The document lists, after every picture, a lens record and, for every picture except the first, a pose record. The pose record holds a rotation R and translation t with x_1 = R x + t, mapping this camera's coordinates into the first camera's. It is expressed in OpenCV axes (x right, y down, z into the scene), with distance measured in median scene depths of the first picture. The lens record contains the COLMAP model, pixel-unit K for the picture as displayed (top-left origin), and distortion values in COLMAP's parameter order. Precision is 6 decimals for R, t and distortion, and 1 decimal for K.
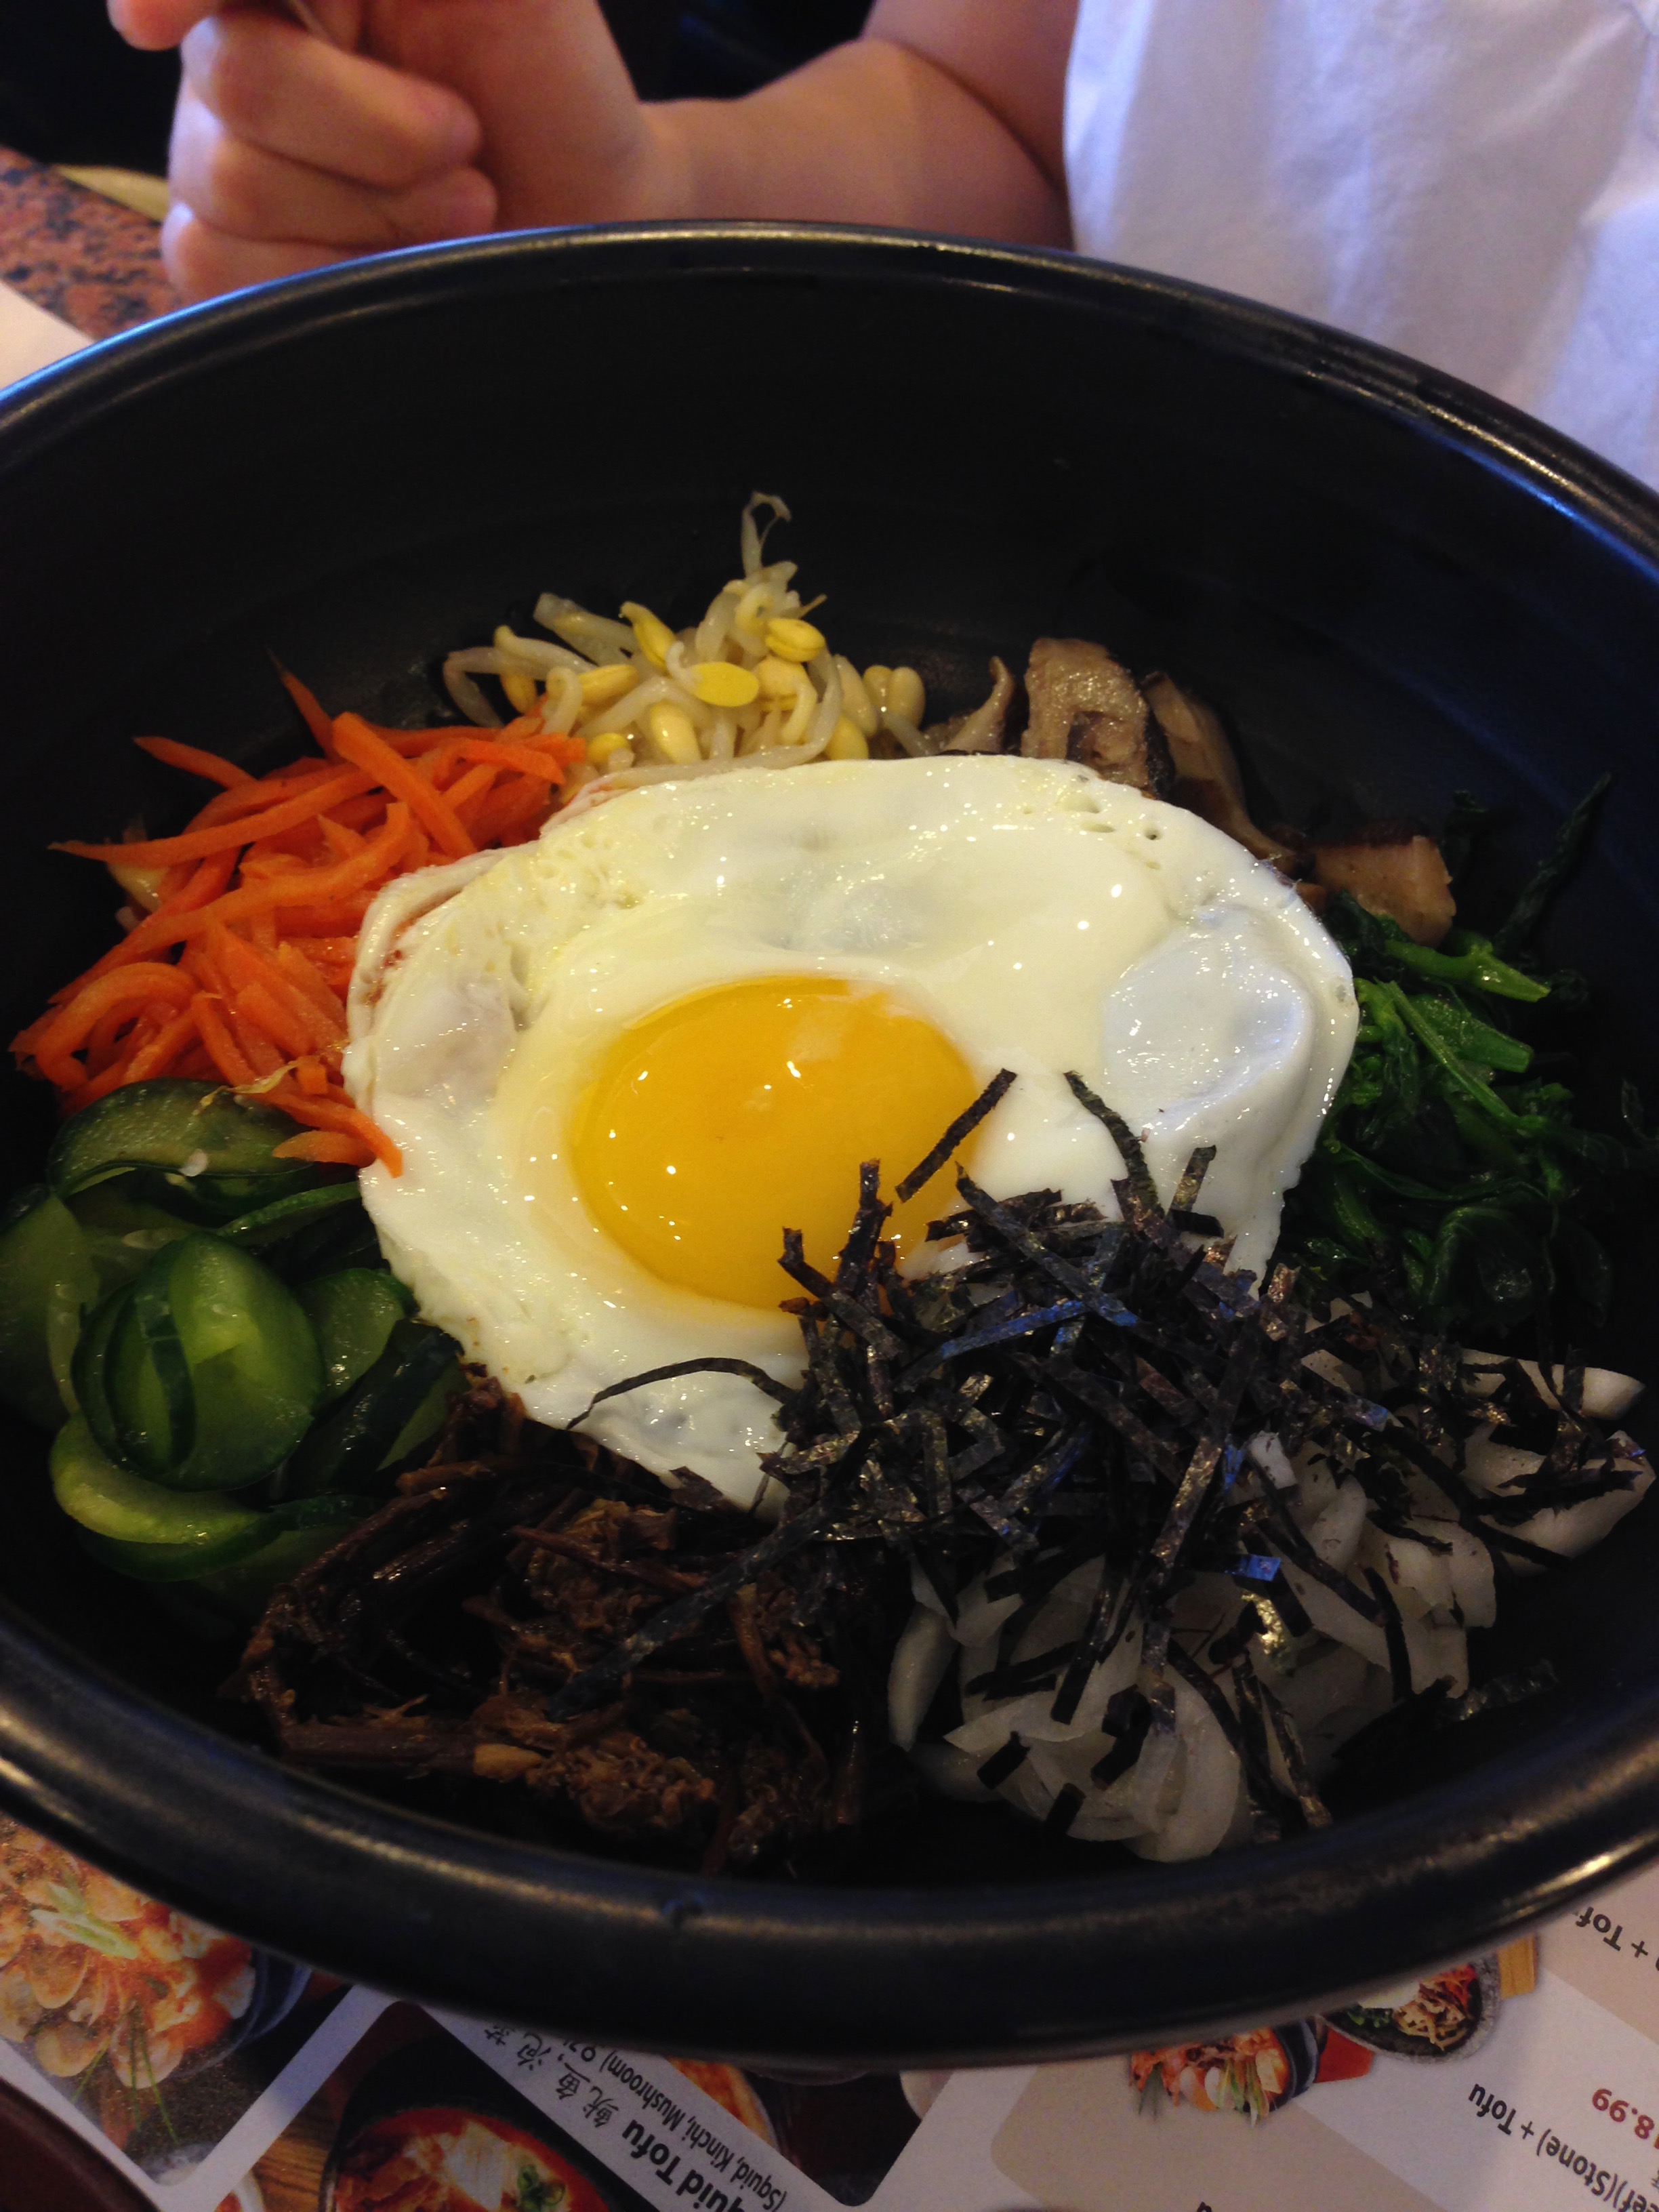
lens RADIAL K [[2140.9, 0, 829.5], [0, 2140.9, 1106.0], [0, 0, 1]] dist [0.006228, -0.137439]
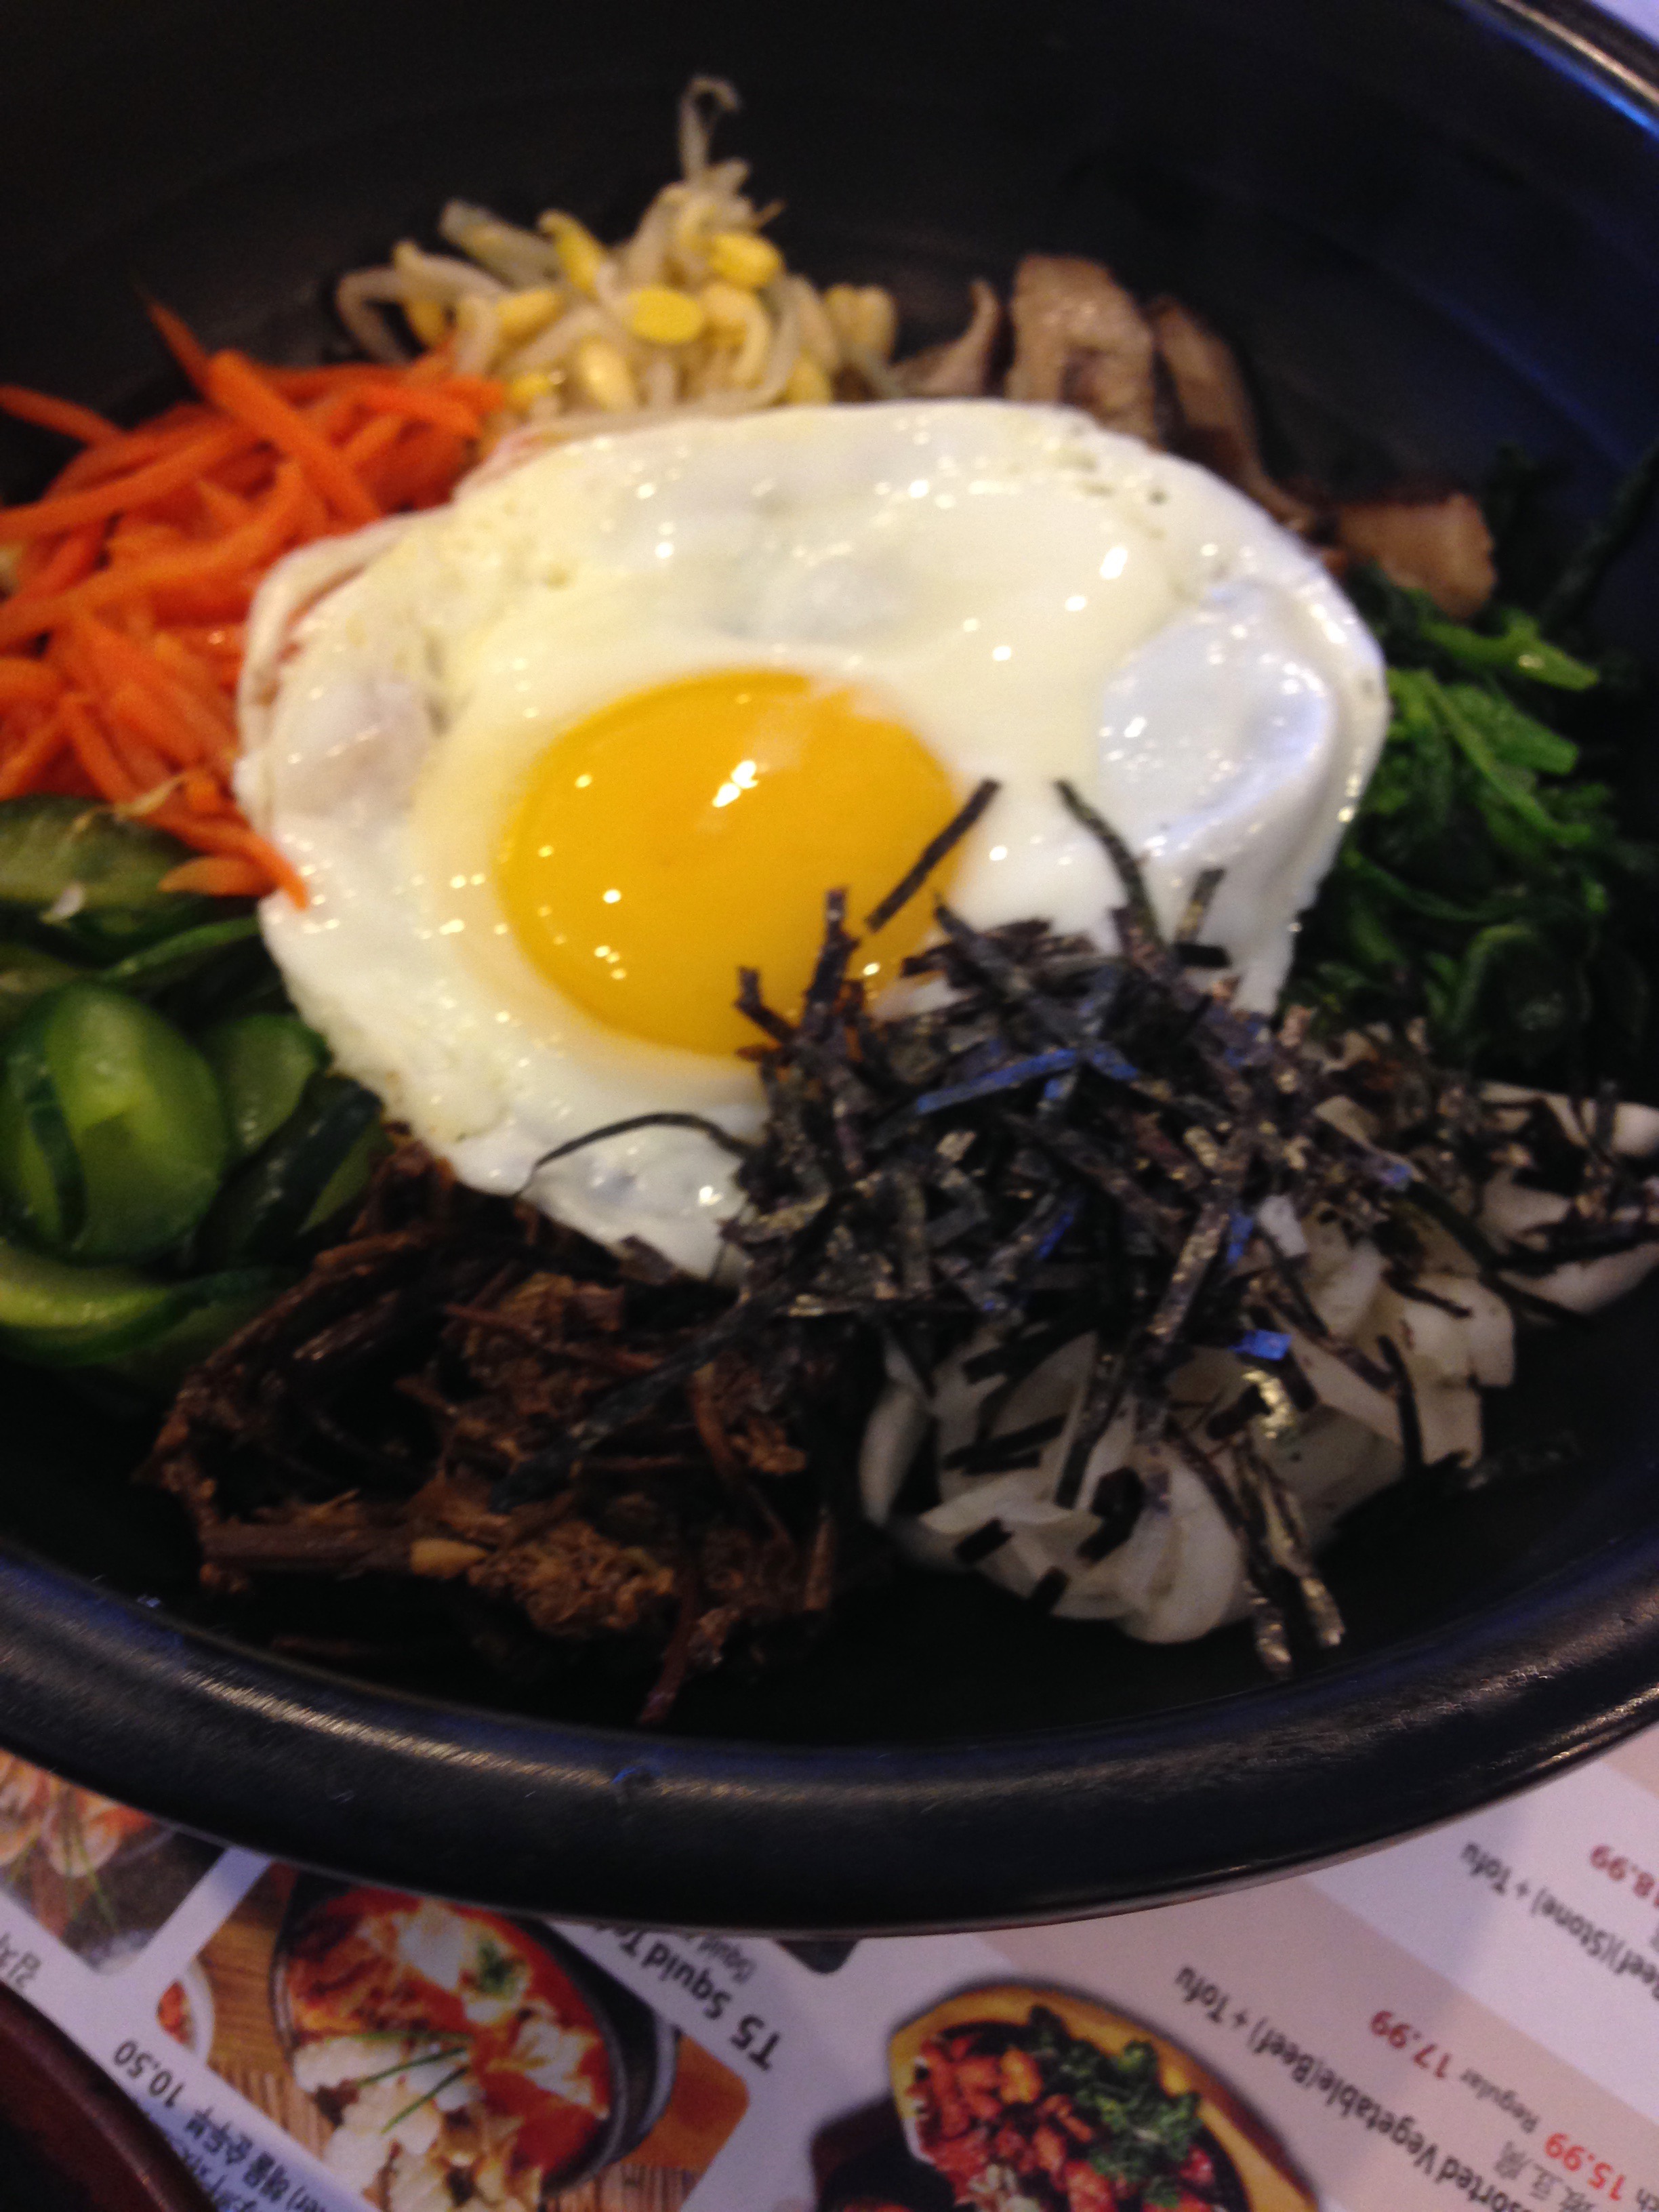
lens RADIAL K [[2108.7, 0, 829.5], [0, 2108.7, 1106.0], [0, 0, 1]] dist [-0.011622, -0.016755]
pose [[0.999801, -0.008792, 0.017893, -0.000500], [0.005308, 0.982504, 0.186166, -0.048775], [-0.019217, -0.186034, 0.982355, 0.127369]]
